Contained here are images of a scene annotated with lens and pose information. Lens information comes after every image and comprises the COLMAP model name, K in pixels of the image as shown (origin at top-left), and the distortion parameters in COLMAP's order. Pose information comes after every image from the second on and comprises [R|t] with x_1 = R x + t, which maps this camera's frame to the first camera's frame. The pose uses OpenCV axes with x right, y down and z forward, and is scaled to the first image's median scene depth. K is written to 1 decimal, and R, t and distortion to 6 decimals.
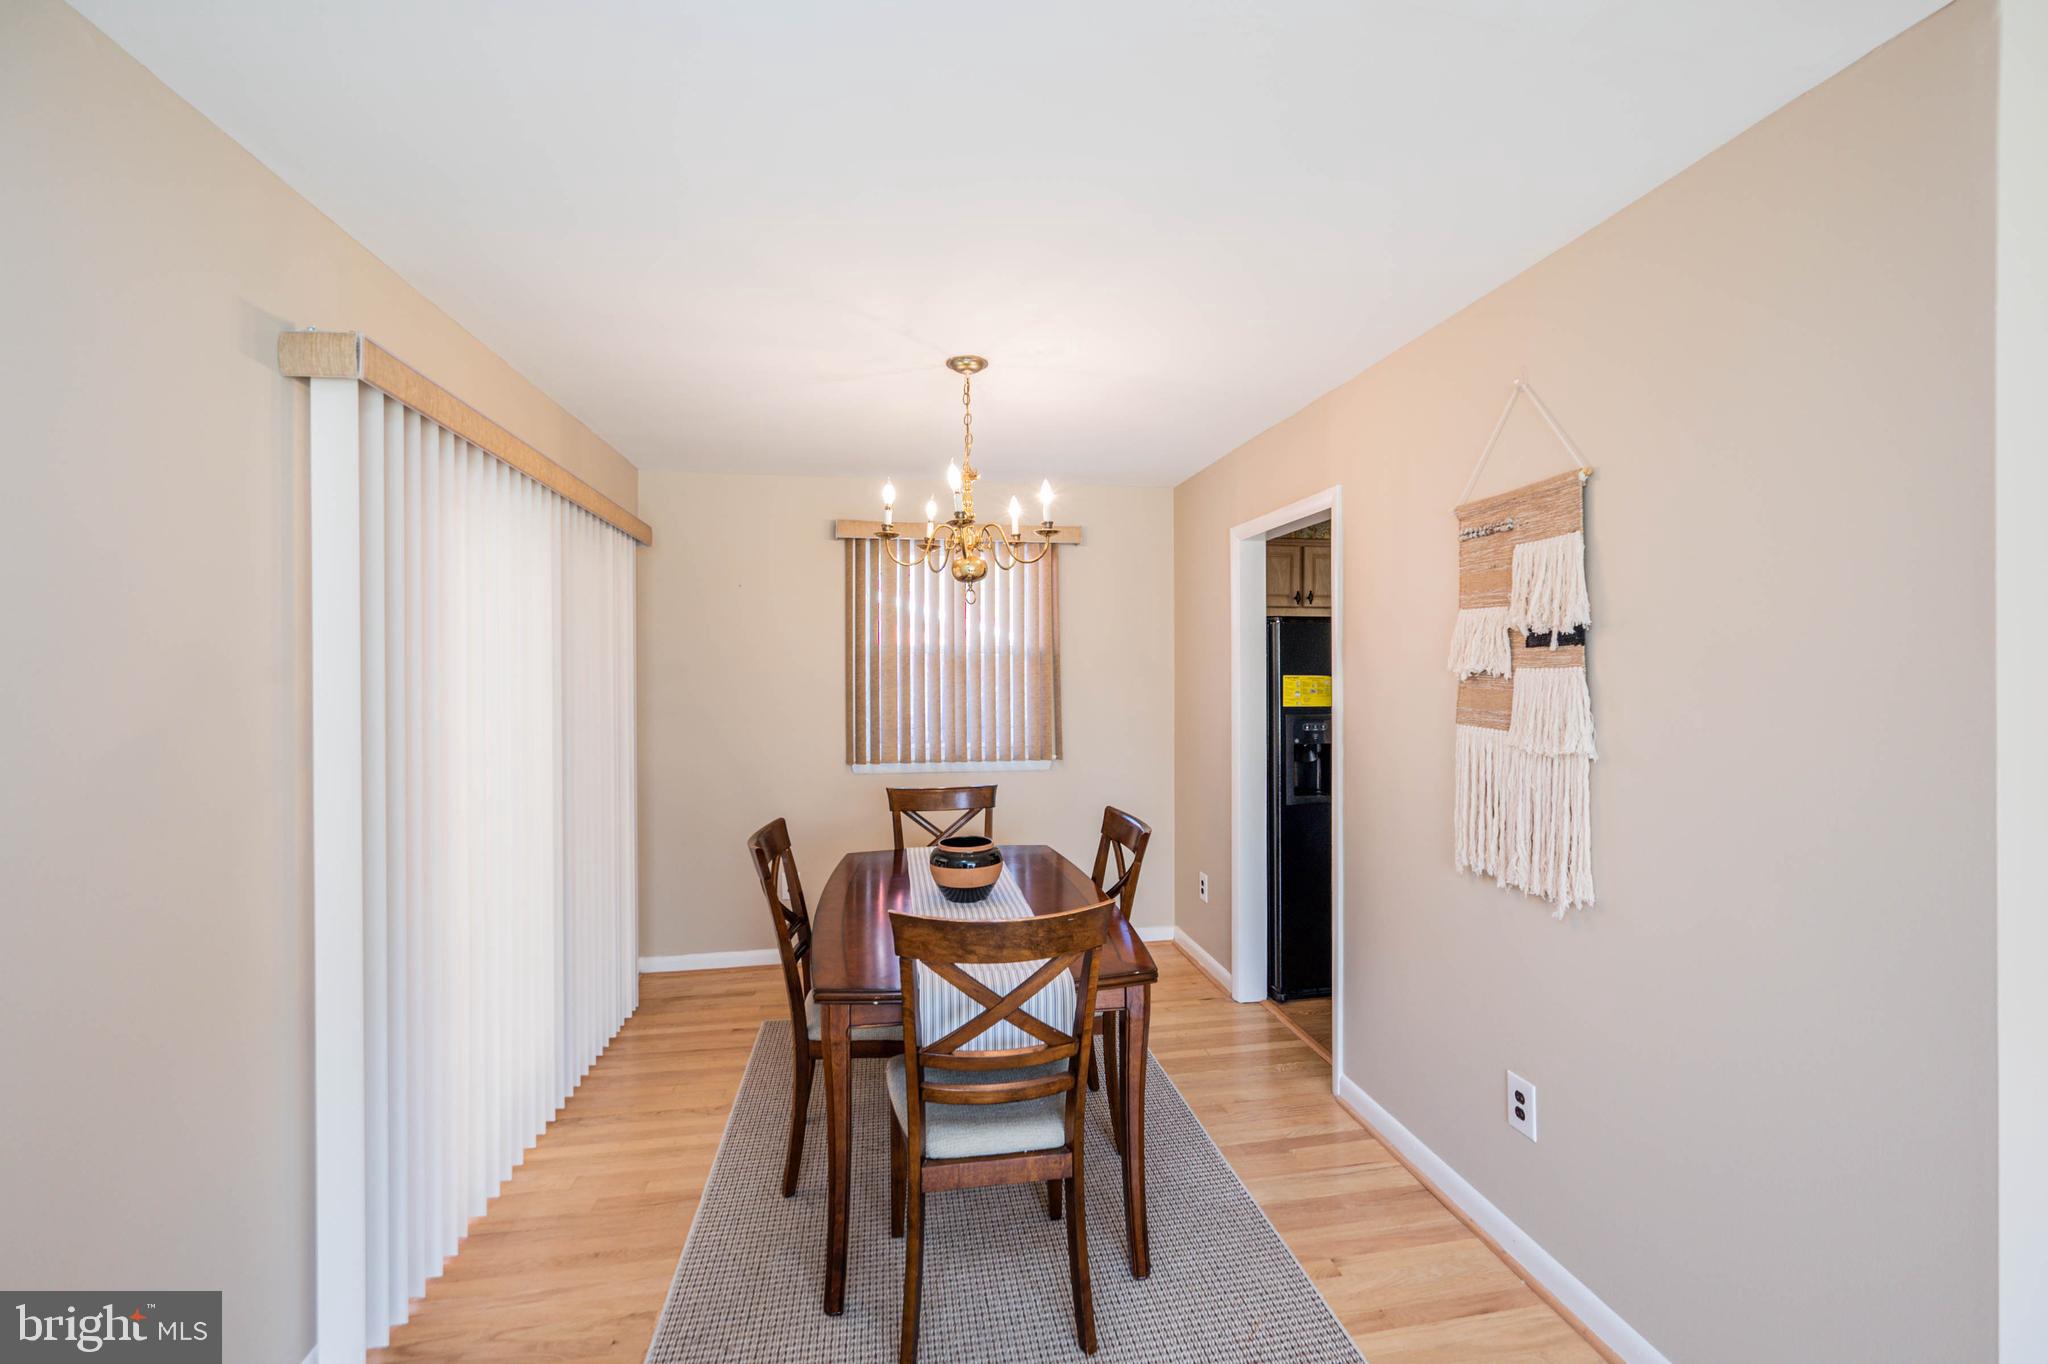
lens RADIAL K [[821.0, 0, 1012.8], [0, 821.0, 681.6], [0, 0, 1]] dist [-0.000427, 0.000117]
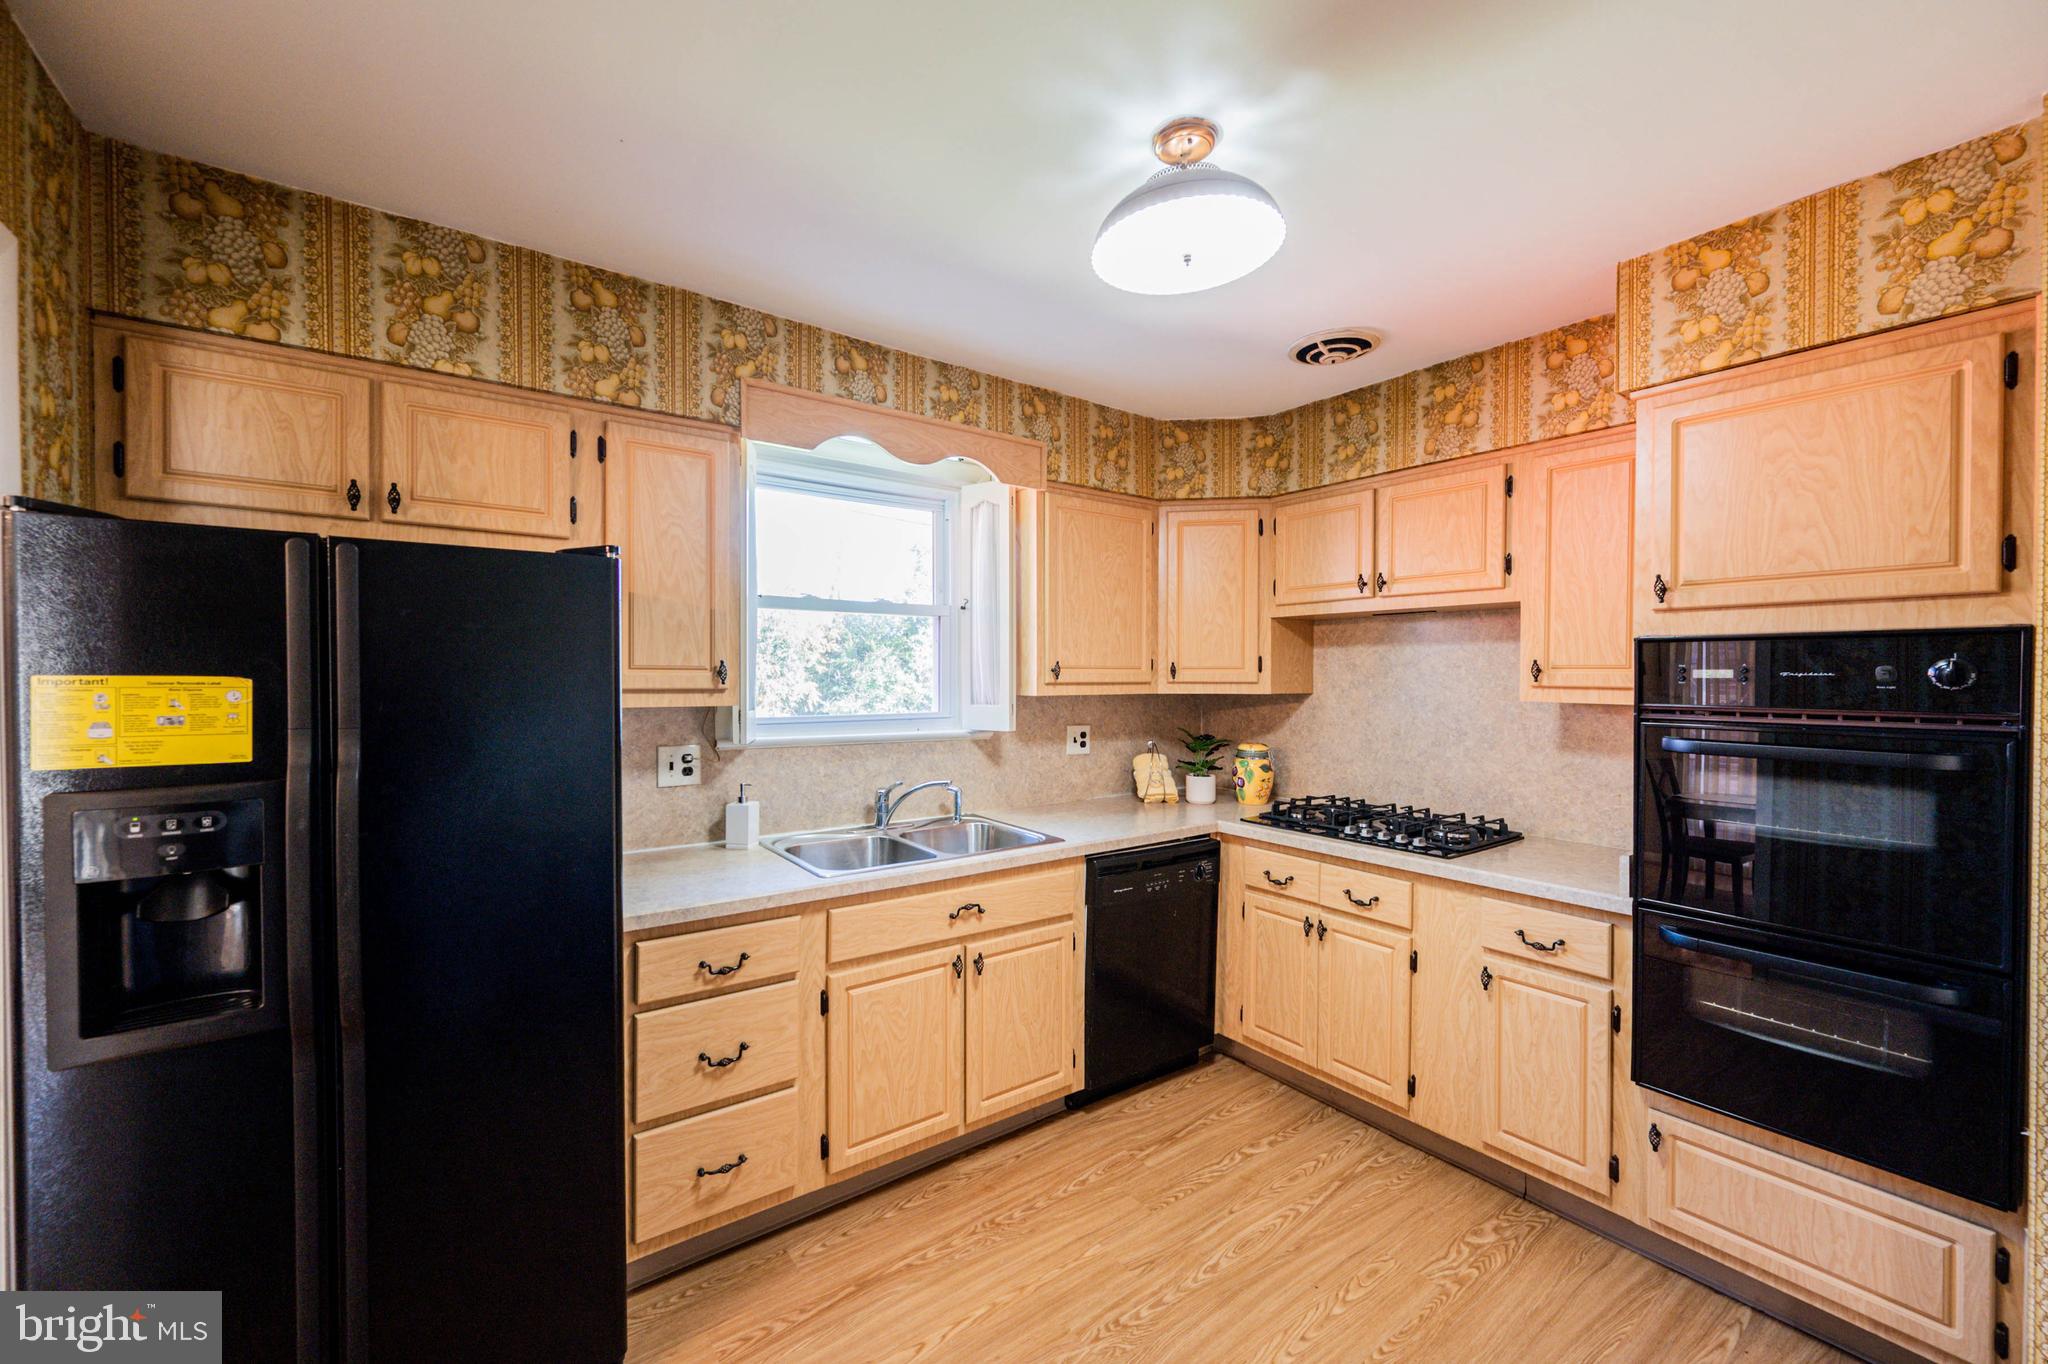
lens RADIAL K [[810.2, 0, 1023.3], [0, 810.2, 683.7], [0, 0, 1]] dist [-0.000557, 0.000329]
pose [[0.888612, -0.001678, 0.458657, 0.839807], [0.002979, 0.999993, -0.002113, -0.003784], [-0.458650, 0.003244, 0.888611, 0.845027]]
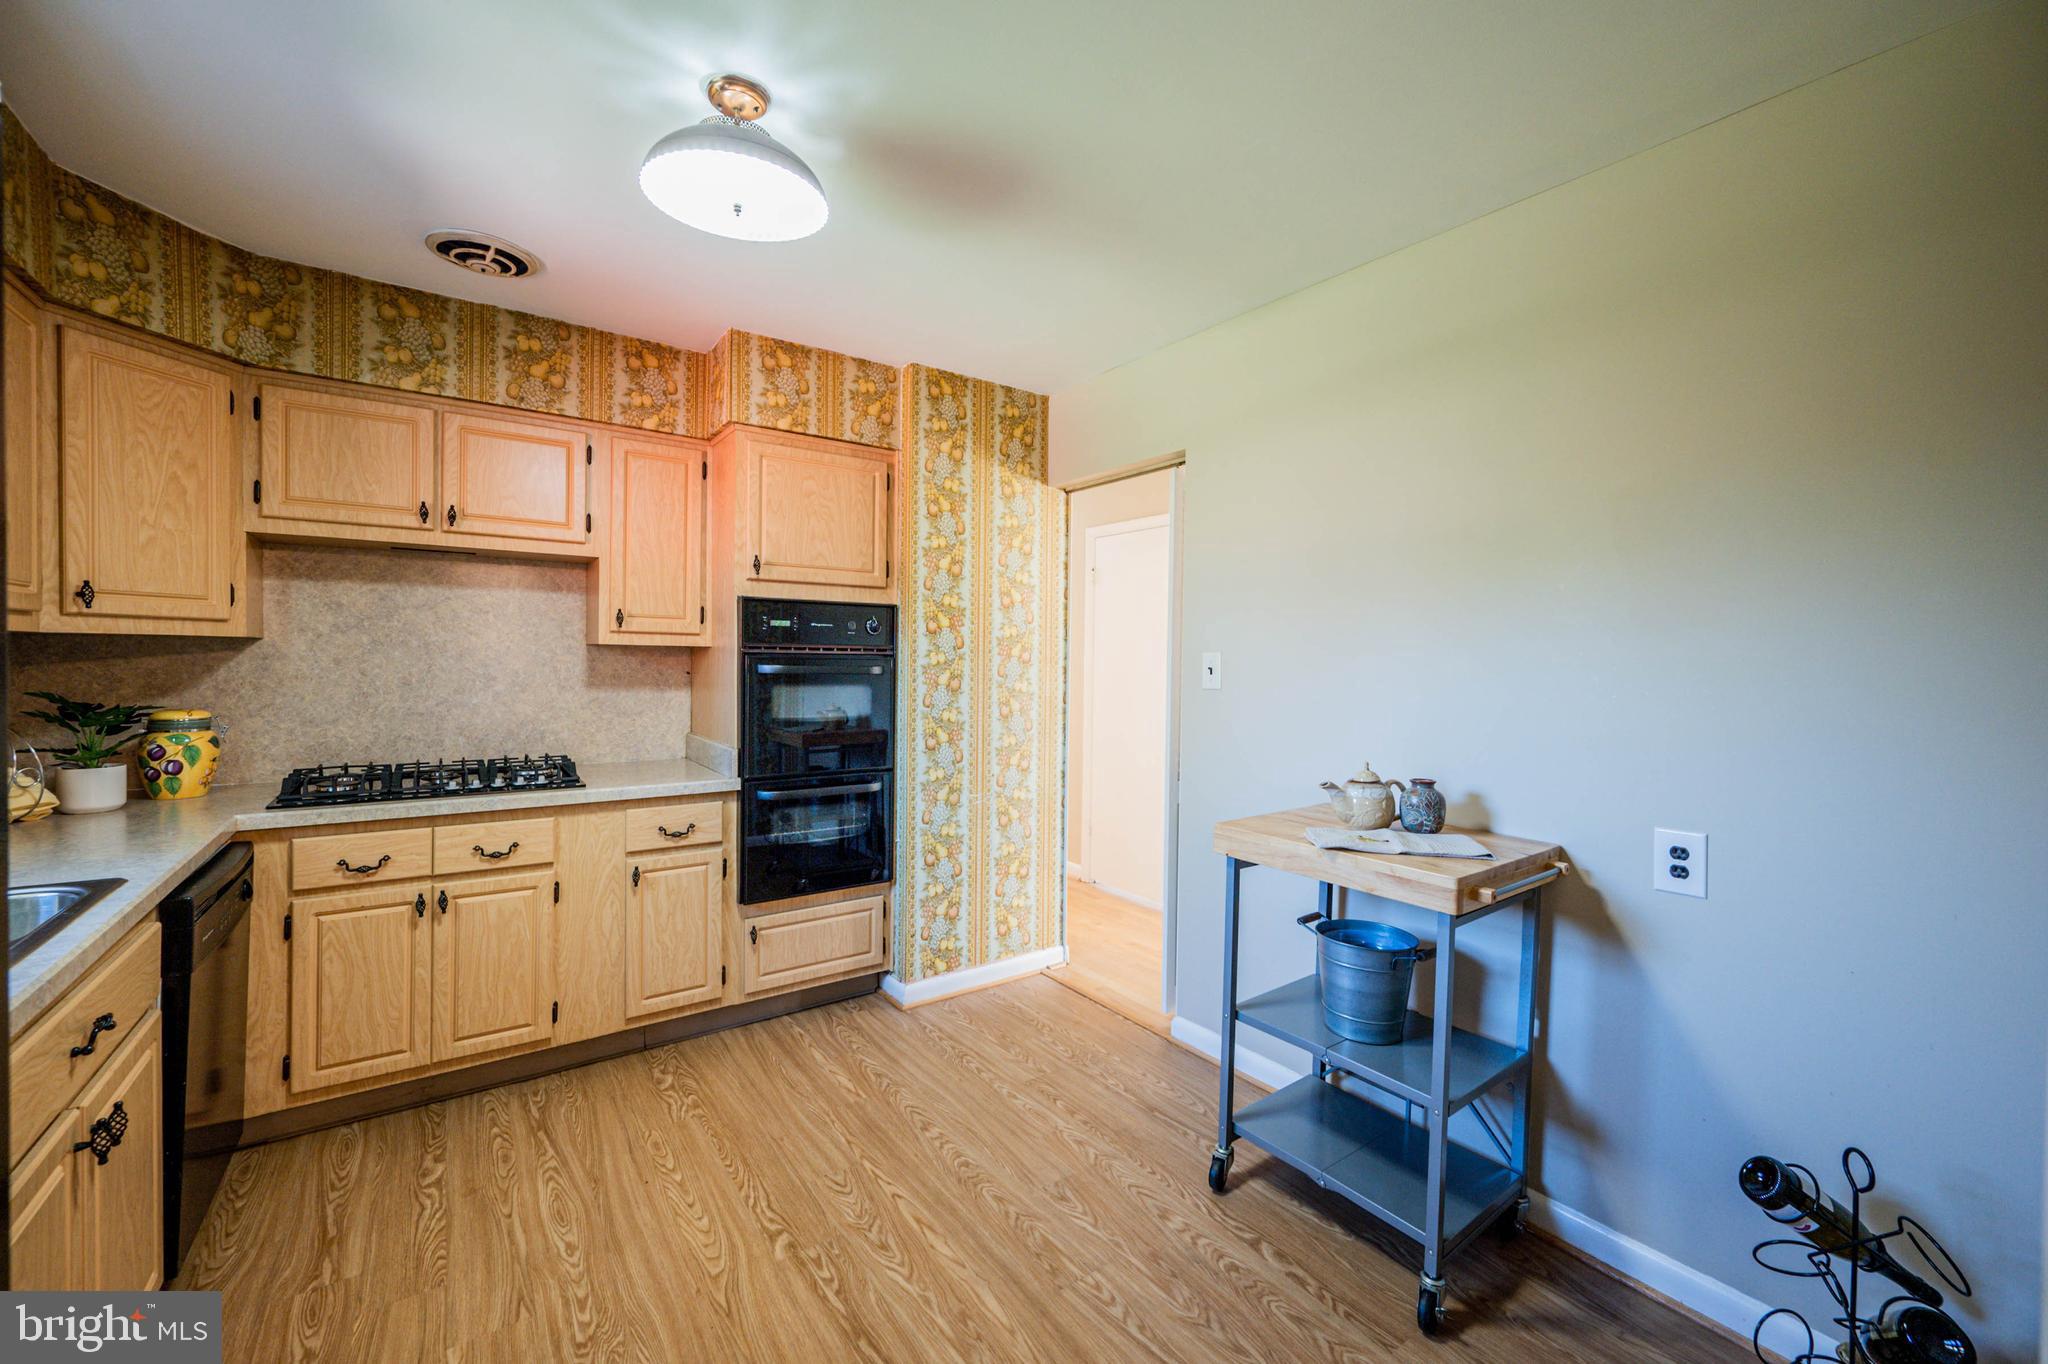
lens RADIAL K [[812.3, 0, 1023.7], [0, 812.3, 671.3], [0, 0, 1]] dist [0.001510, 0.000216]
pose [[-0.447554, -0.018862, 0.894058, 0.507211], [0.001691, 0.999758, 0.021939, 0.035219], [-0.894255, 0.011330, -0.447414, 1.482272]]
